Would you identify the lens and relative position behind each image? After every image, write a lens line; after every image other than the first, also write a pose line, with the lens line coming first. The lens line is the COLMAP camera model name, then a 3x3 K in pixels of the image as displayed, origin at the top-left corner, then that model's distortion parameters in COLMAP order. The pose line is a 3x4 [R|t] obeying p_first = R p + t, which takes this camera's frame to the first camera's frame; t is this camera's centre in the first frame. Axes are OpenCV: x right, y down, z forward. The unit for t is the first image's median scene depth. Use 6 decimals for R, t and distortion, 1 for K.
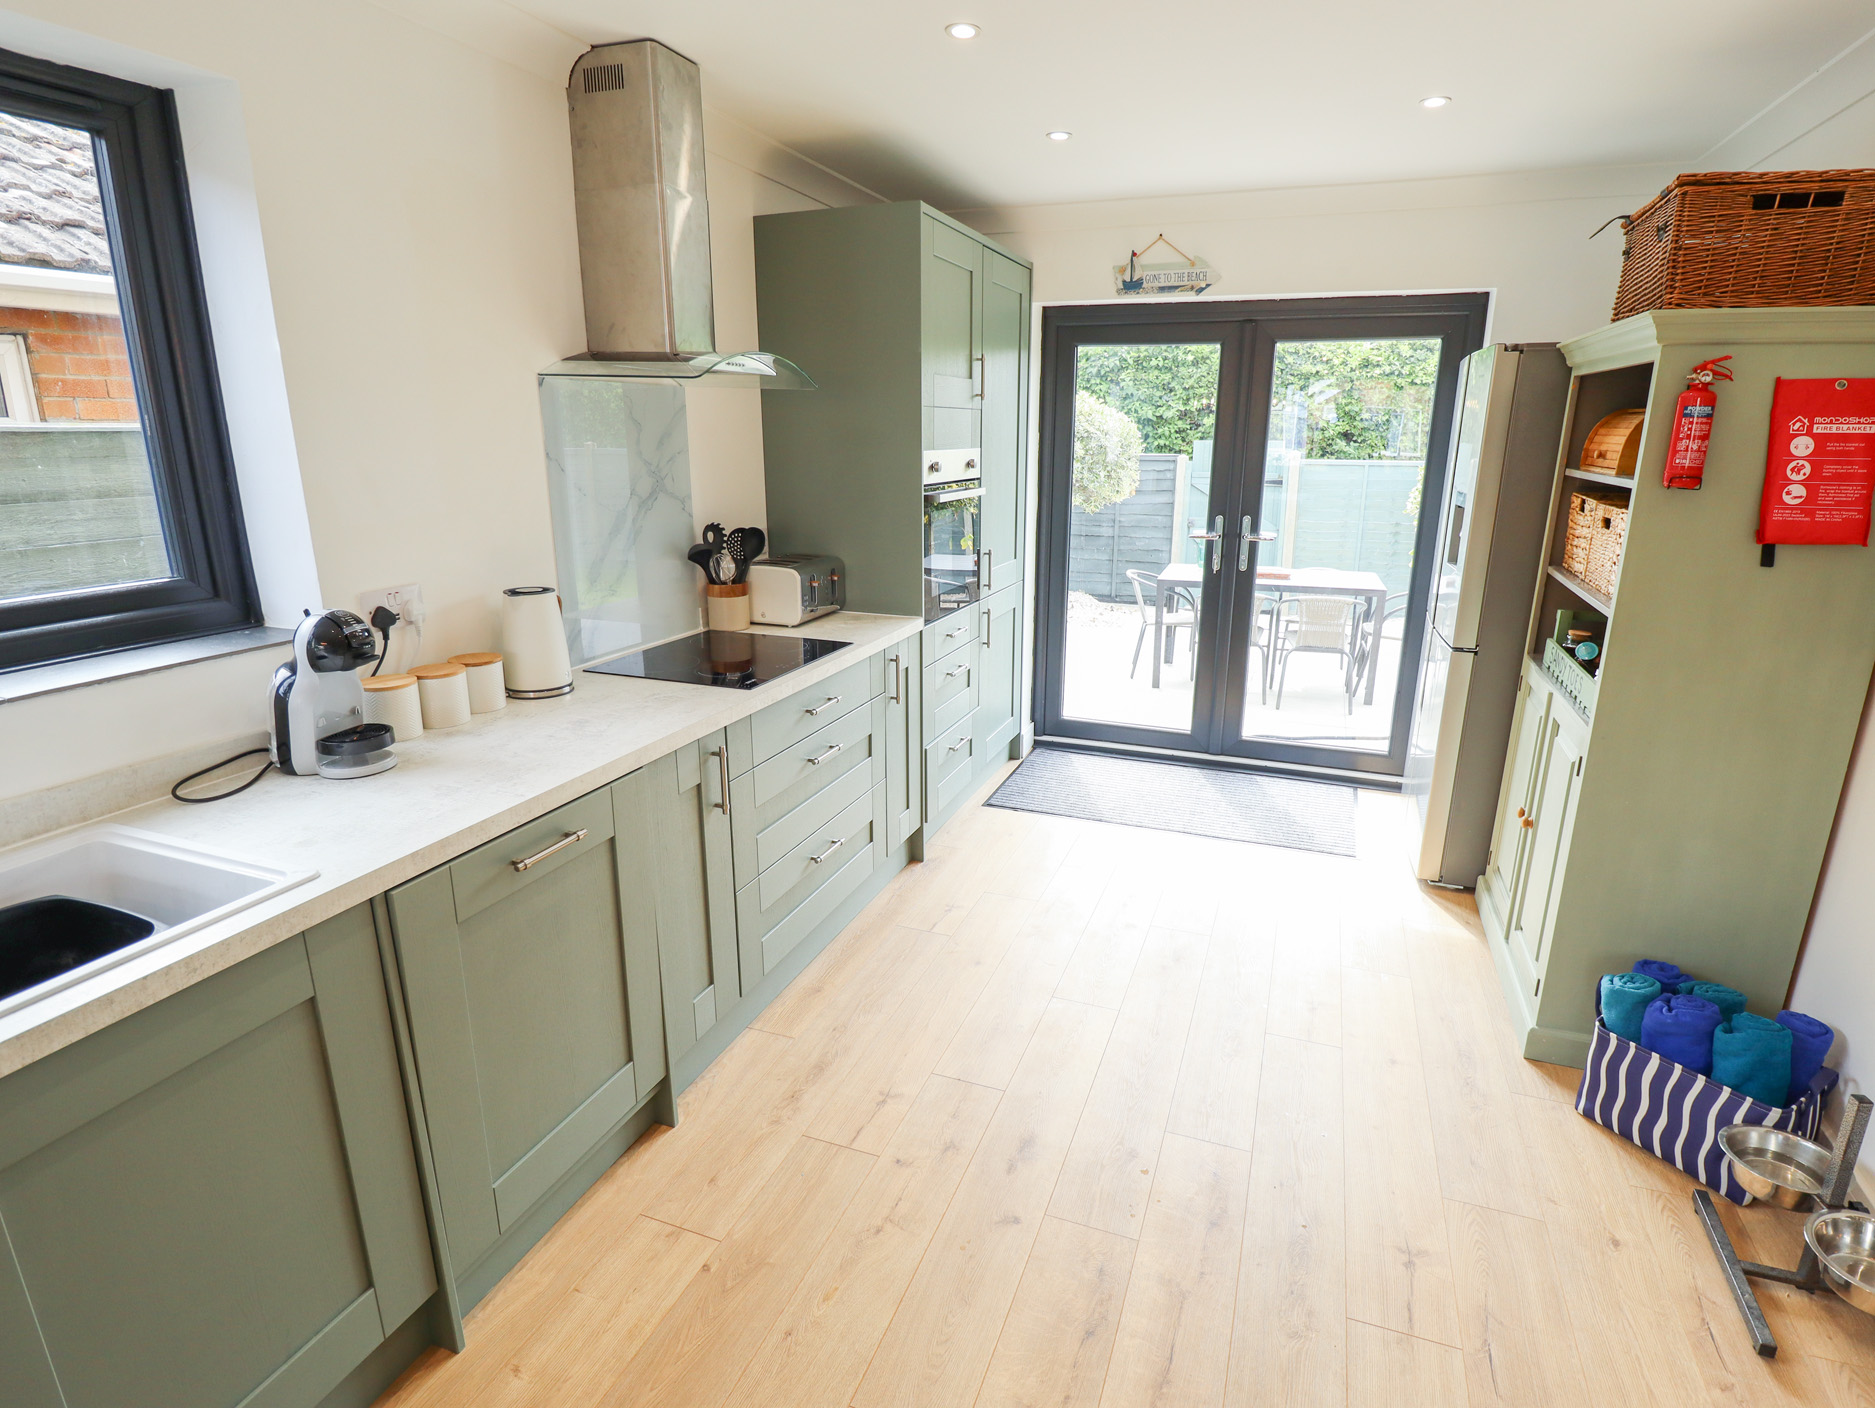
lens RADIAL K [[994.6, 0, 962.9], [0, 994.6, 697.9], [0, 0, 1]] dist [0.003827, -0.018193]
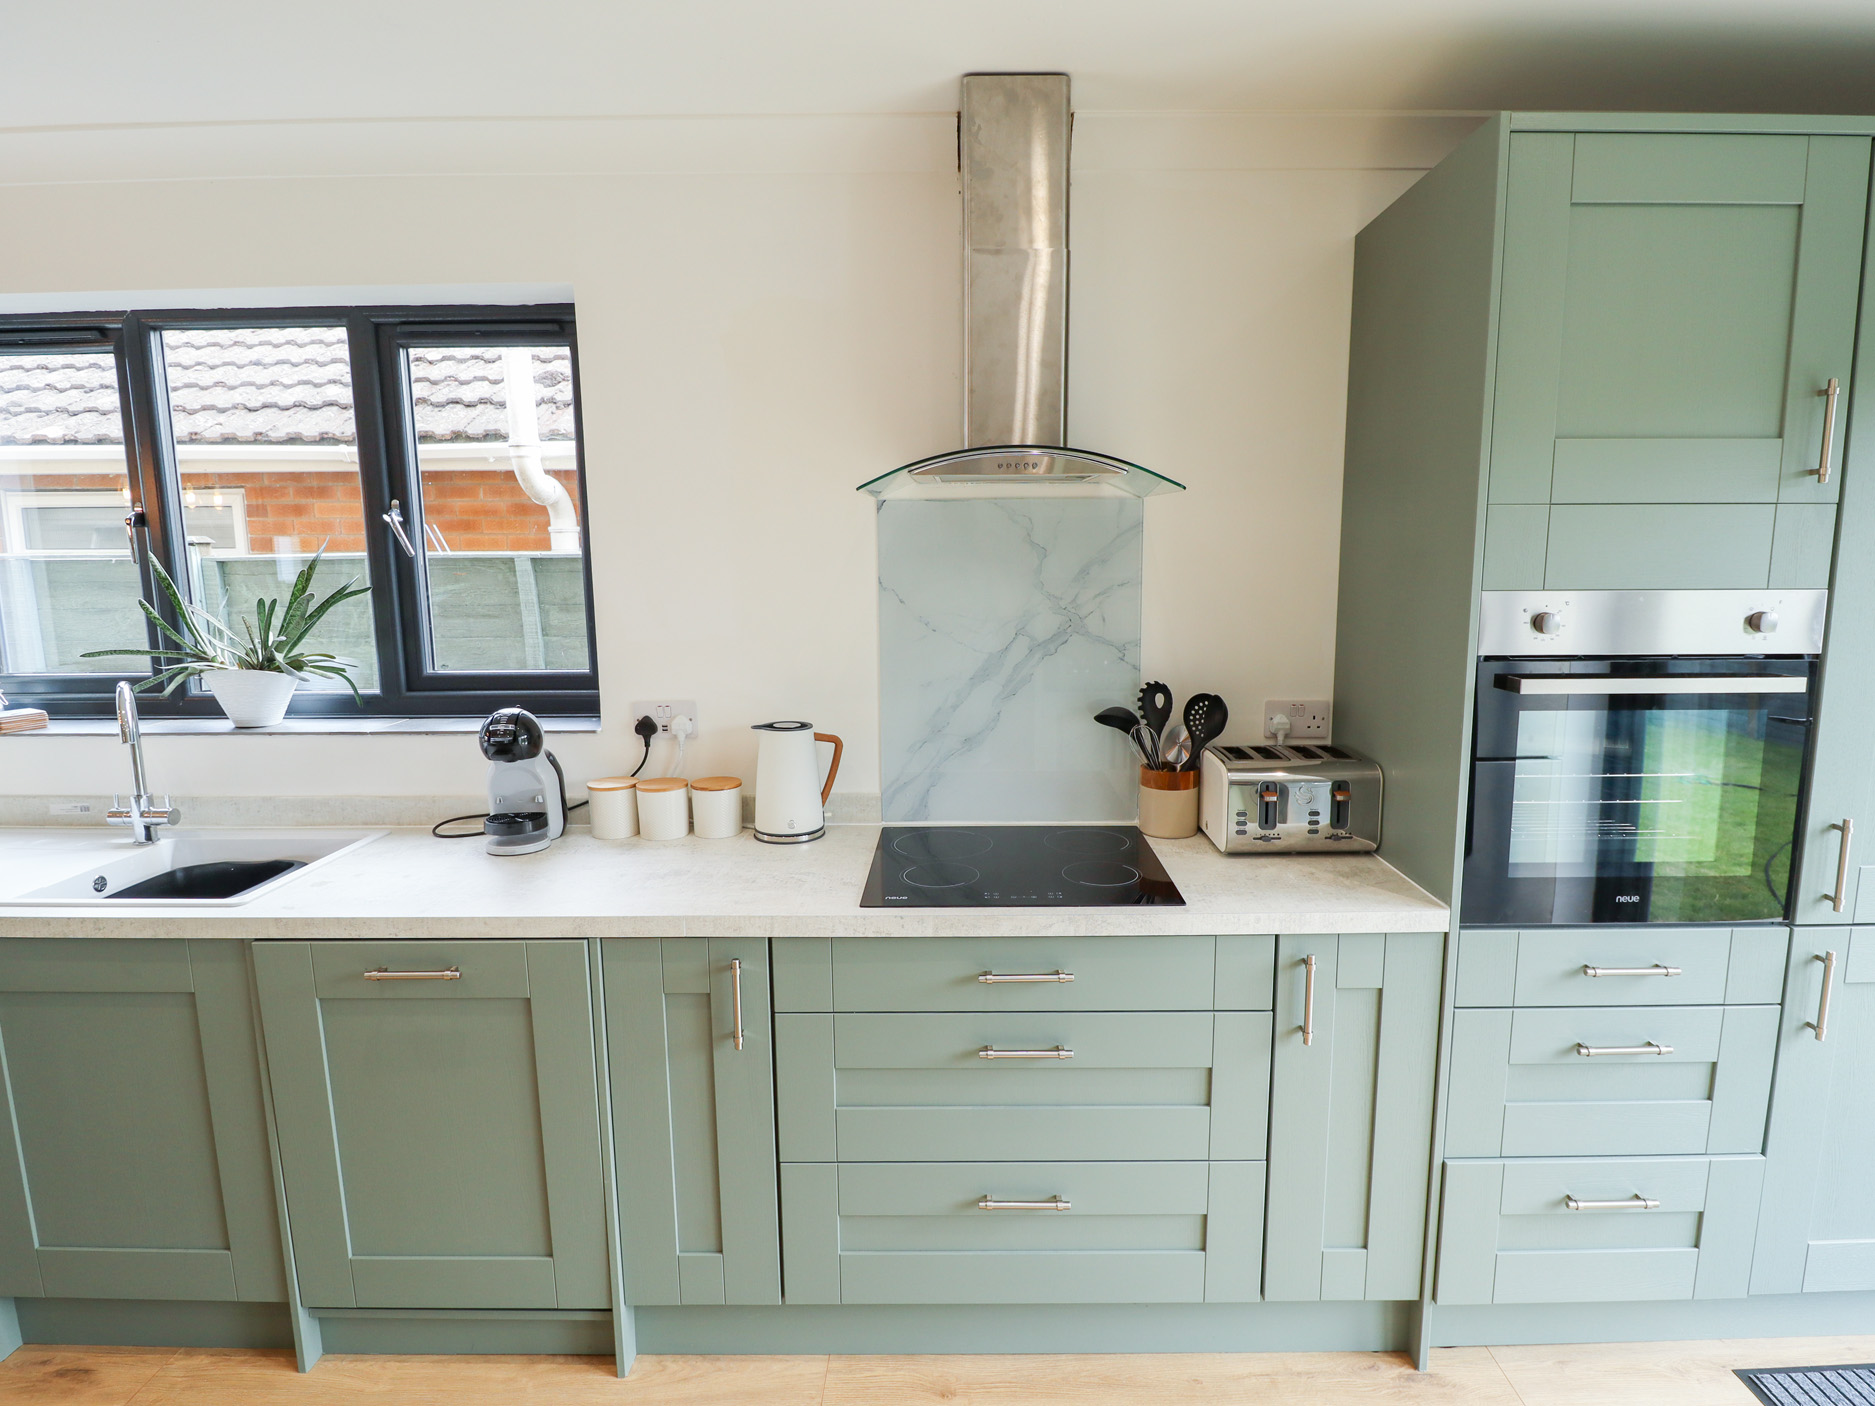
lens RADIAL K [[994.6, 0, 962.9], [0, 994.6, 696.9], [0, 0, 1]] dist [0.003827, -0.018193]
pose [[0.332821, 0.121122, -0.935179, 0.363510], [-0.236090, 0.970835, 0.041718, -0.158240], [0.912958, 0.206901, 0.351710, 0.609064]]
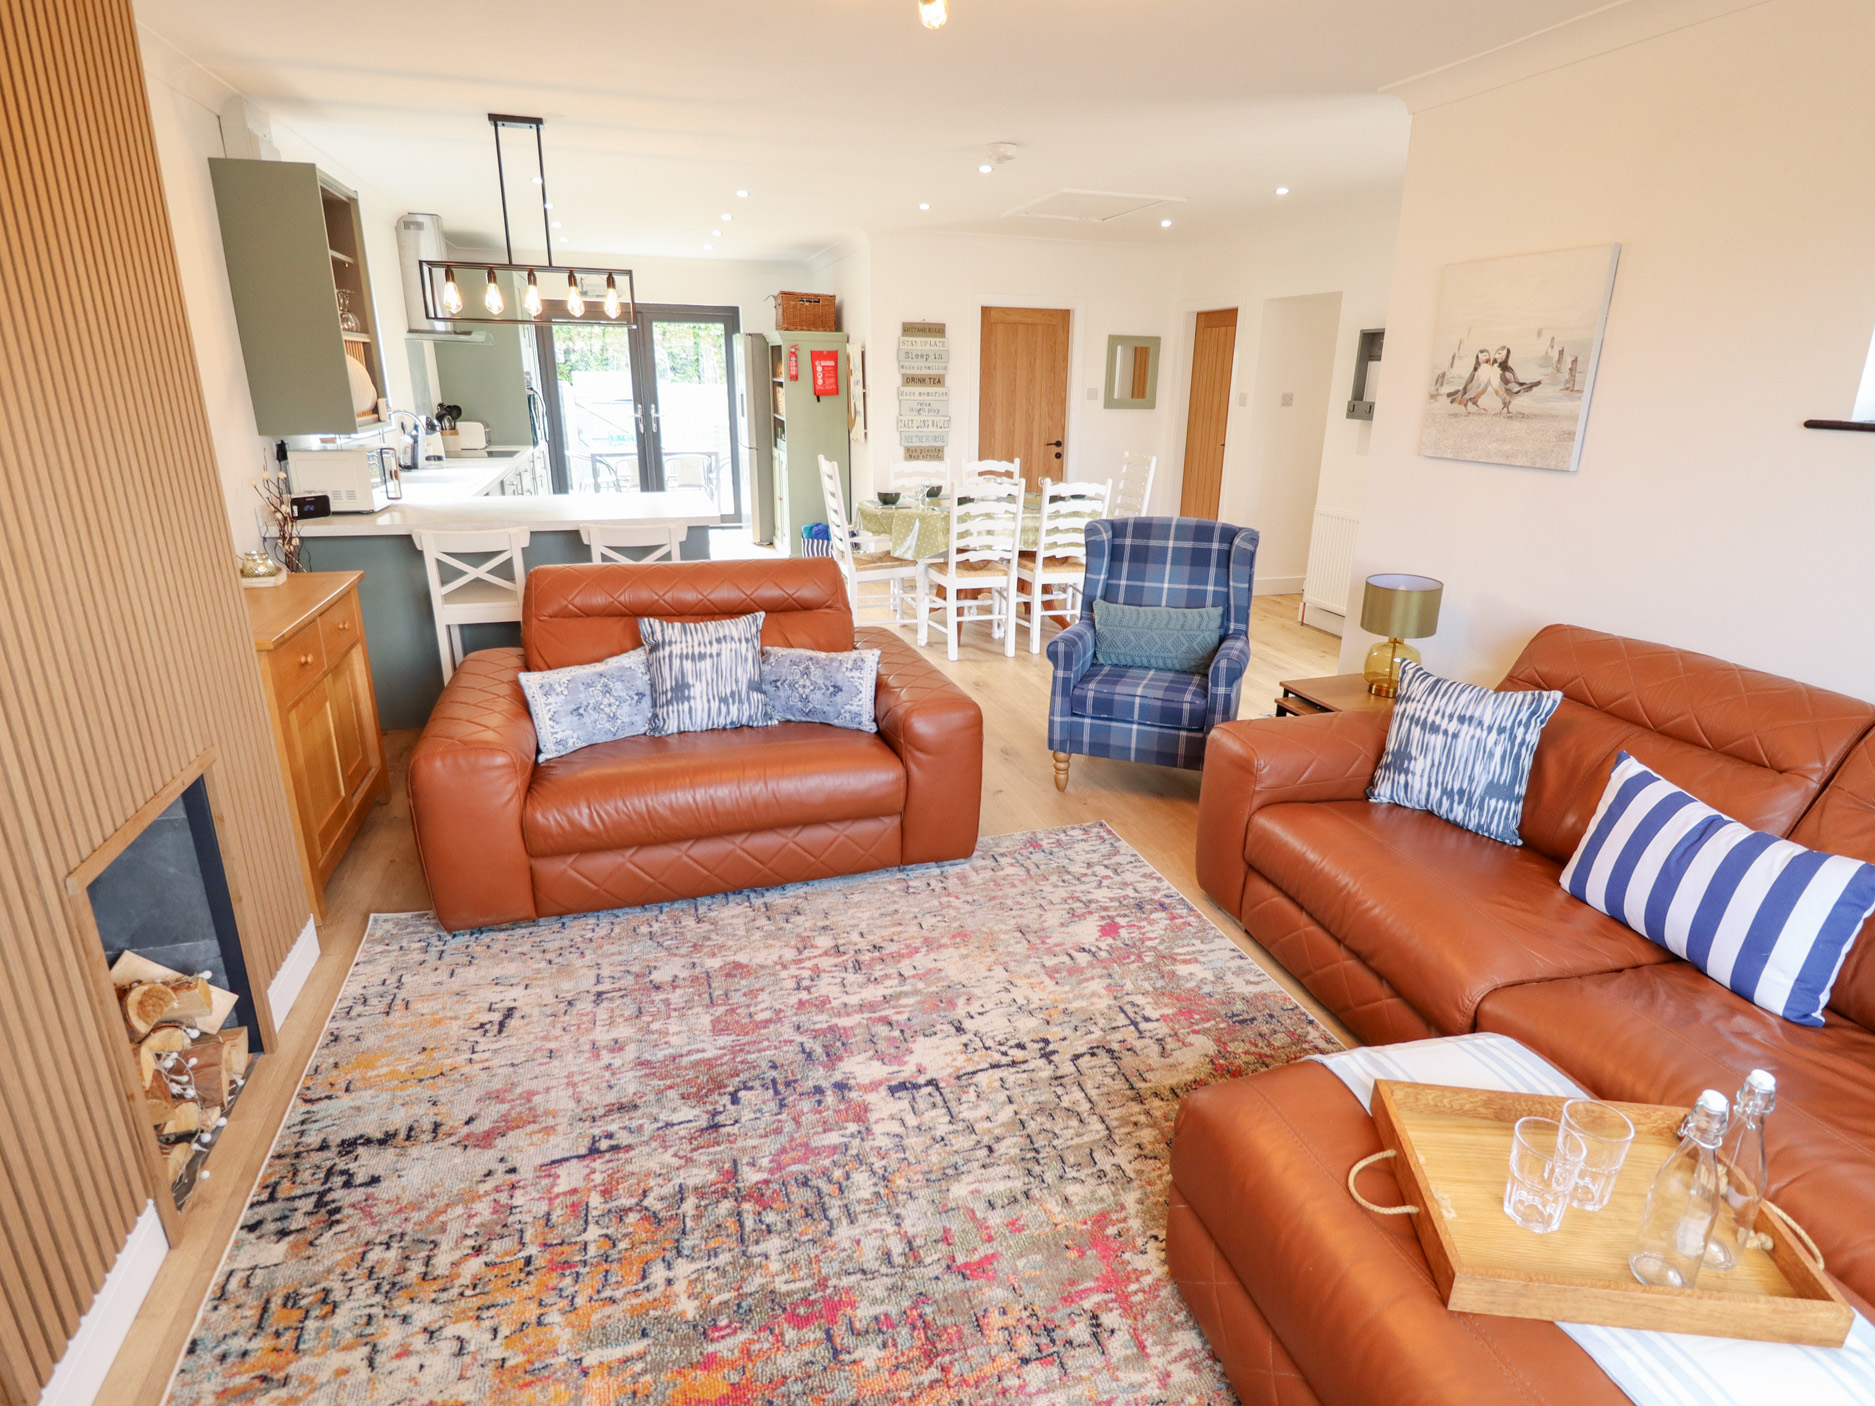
lens RADIAL K [[994.6, 0, 962.9], [0, 994.6, 696.9], [0, 0, 1]] dist [0.003827, -0.018193]
pose [[0.794745, -0.182653, 0.578808, -0.728285], [0.148762, 0.983176, 0.105998, 0.416590], [-0.588431, 0.001863, 0.808546, -1.519026]]
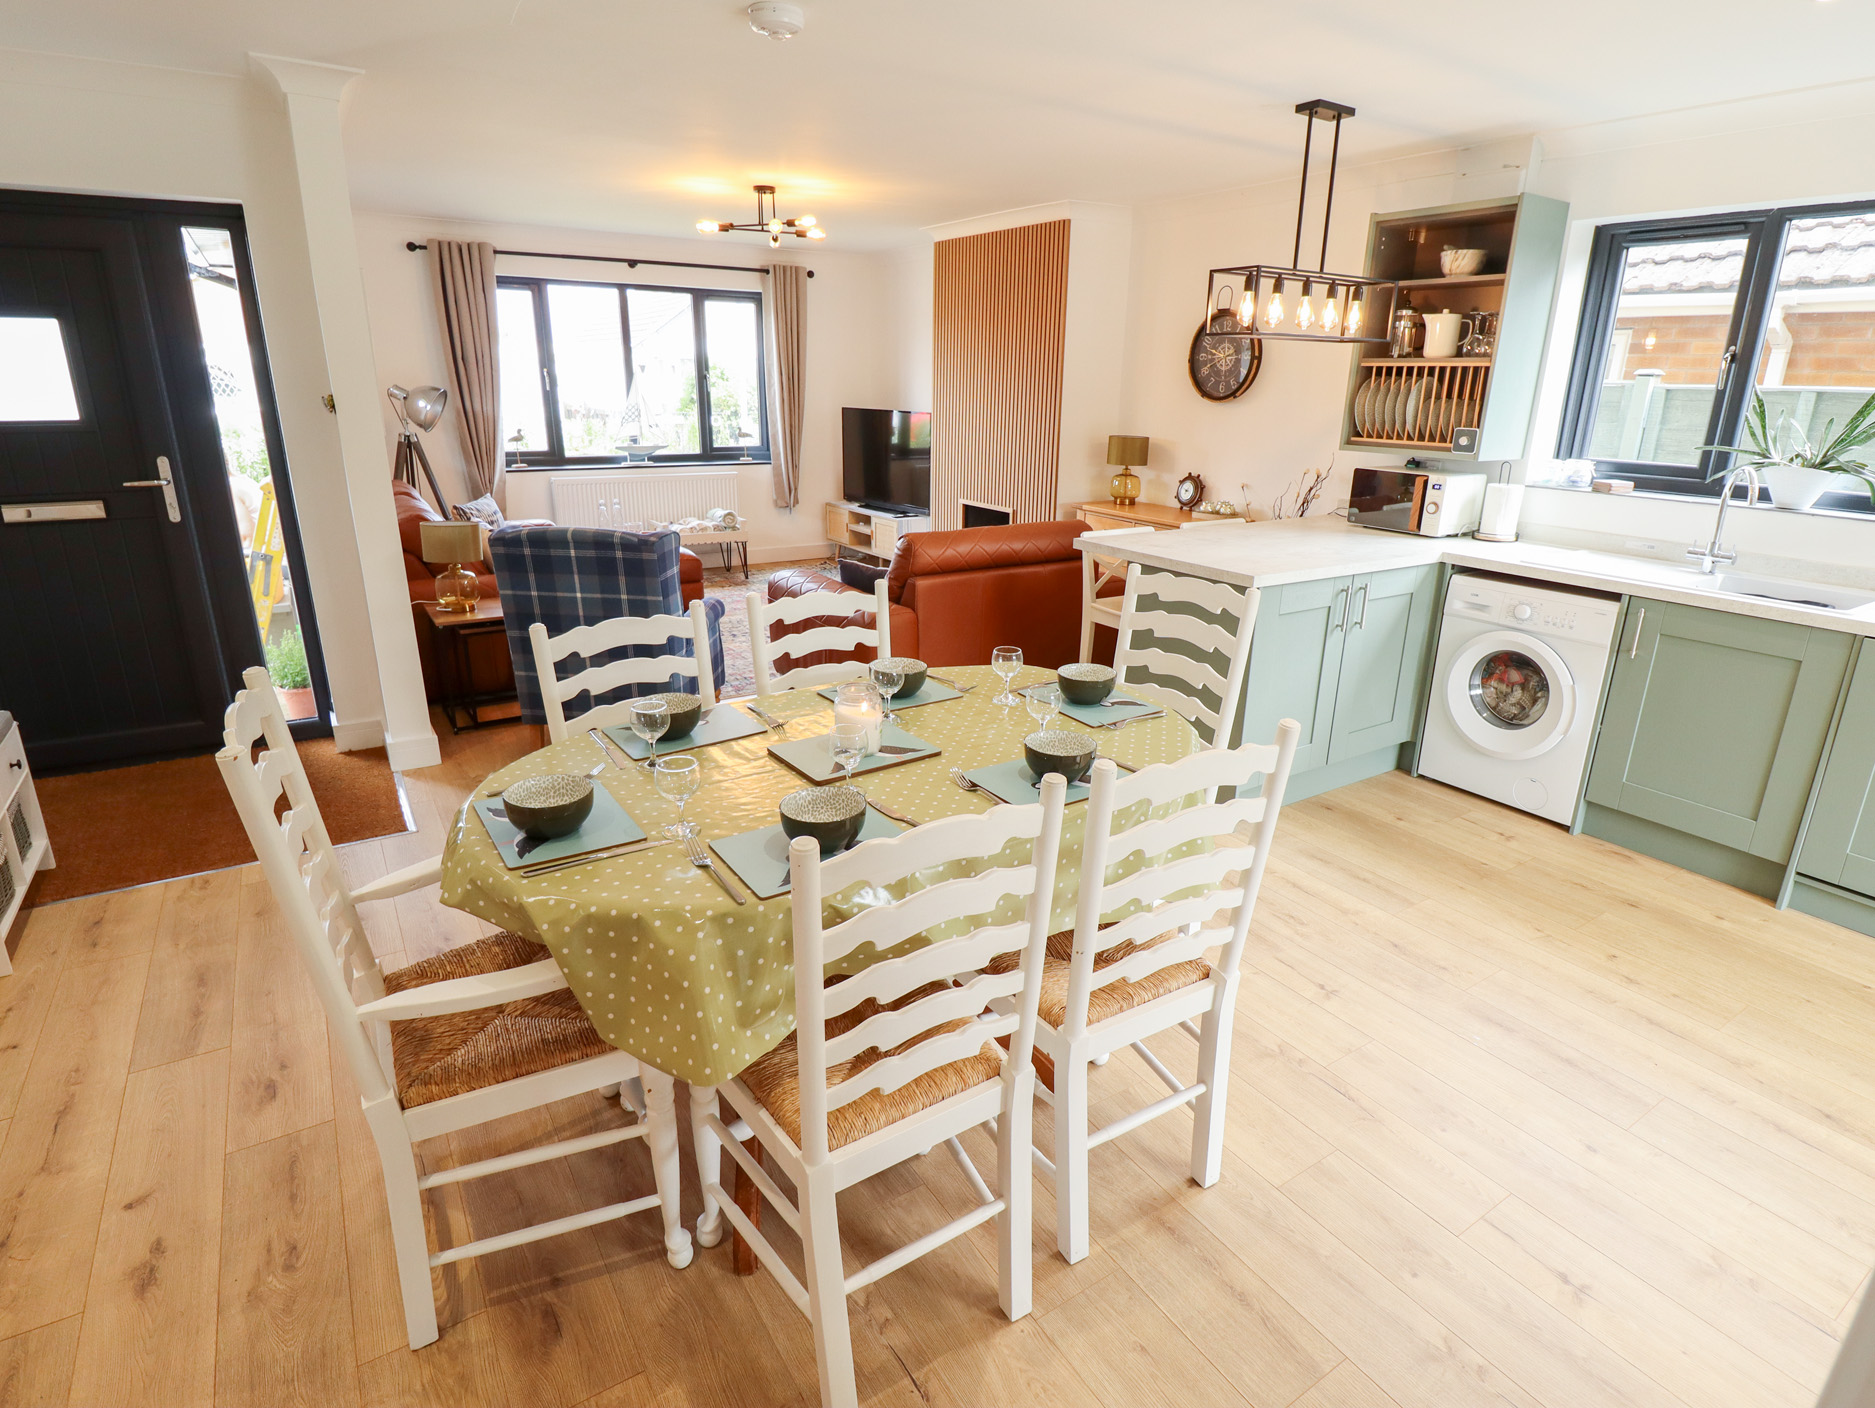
lens RADIAL K [[978.1, 0, 960.7], [0, 978.1, 695.4], [0, 0, 1]] dist [0.003192, -0.014870]
pose [[-0.598736, 0.224970, -0.768703, 0.887512], [-0.231690, 0.870064, 0.435096, -0.053268], [0.766704, 0.438608, -0.468815, 0.280198]]
